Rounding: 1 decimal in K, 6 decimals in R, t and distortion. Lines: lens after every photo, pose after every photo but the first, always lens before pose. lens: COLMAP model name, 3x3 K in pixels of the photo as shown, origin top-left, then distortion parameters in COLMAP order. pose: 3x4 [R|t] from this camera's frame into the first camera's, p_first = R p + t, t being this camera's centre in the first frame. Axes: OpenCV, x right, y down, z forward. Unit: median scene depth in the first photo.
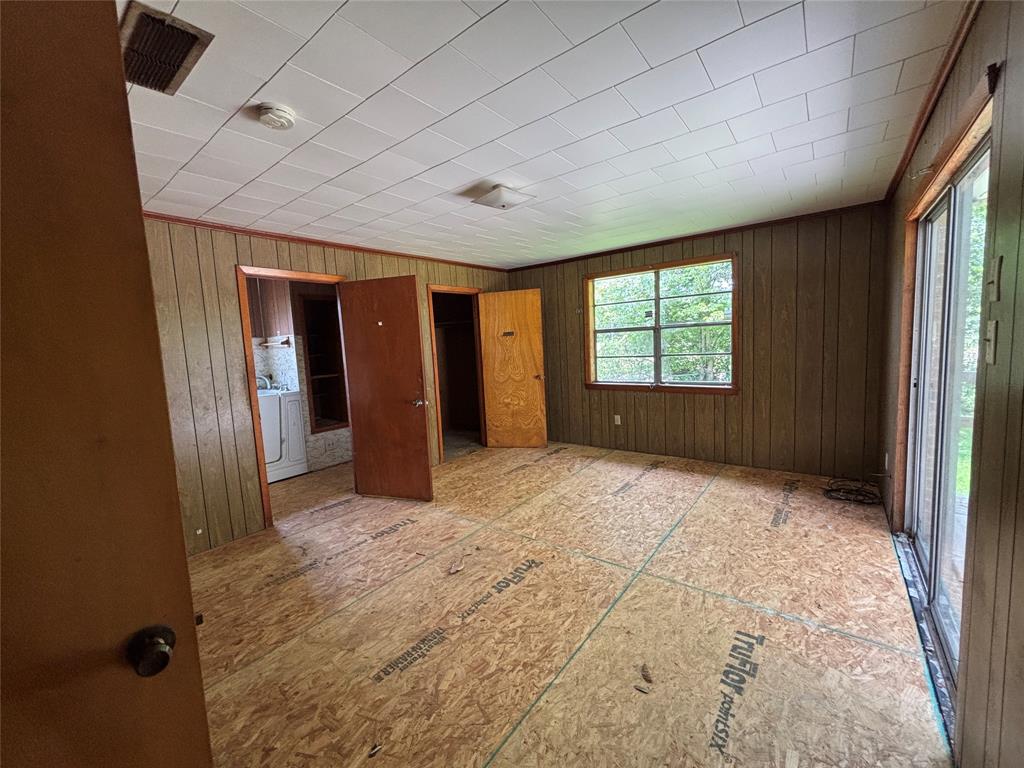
lens RADIAL K [[415.3, 0, 505.9], [0, 415.3, 383.2], [0, 0, 1]] dist [-0.001465, -0.000075]
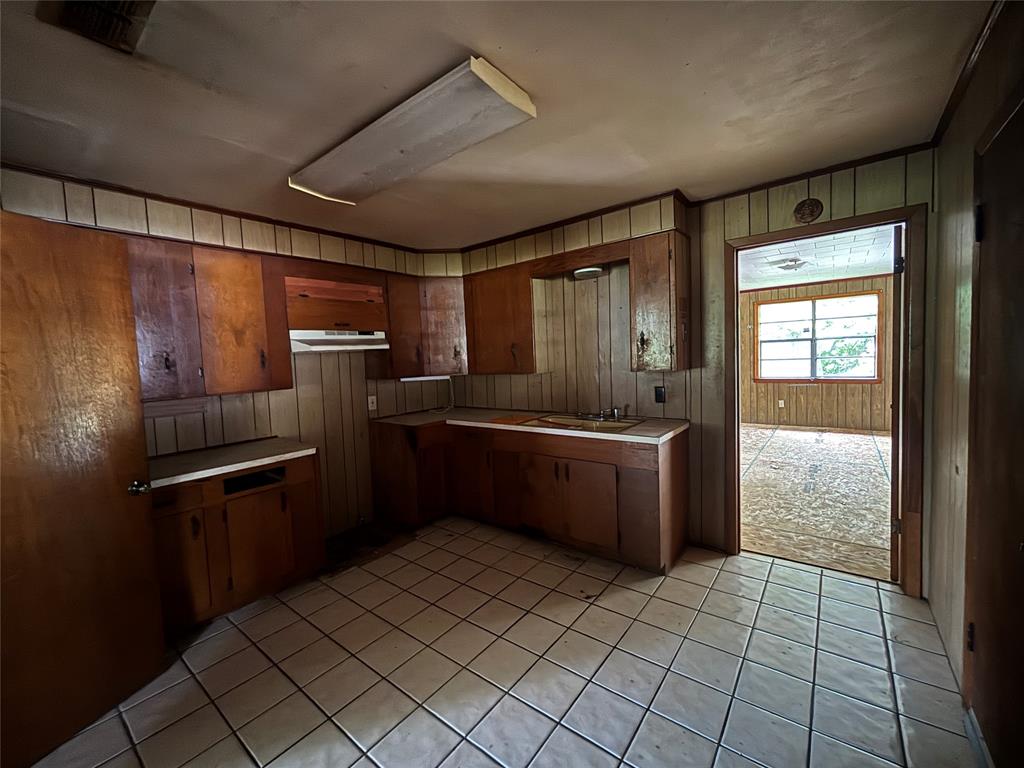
lens RADIAL K [[415.3, 0, 514.1], [0, 415.3, 378.1], [0, 0, 1]] dist [-0.001465, -0.000075]
pose [[0.999957, 0.008971, -0.002478, -0.690426], [-0.009079, 0.998835, -0.047397, 0.082055], [0.002050, 0.047417, 0.998873, -0.456511]]
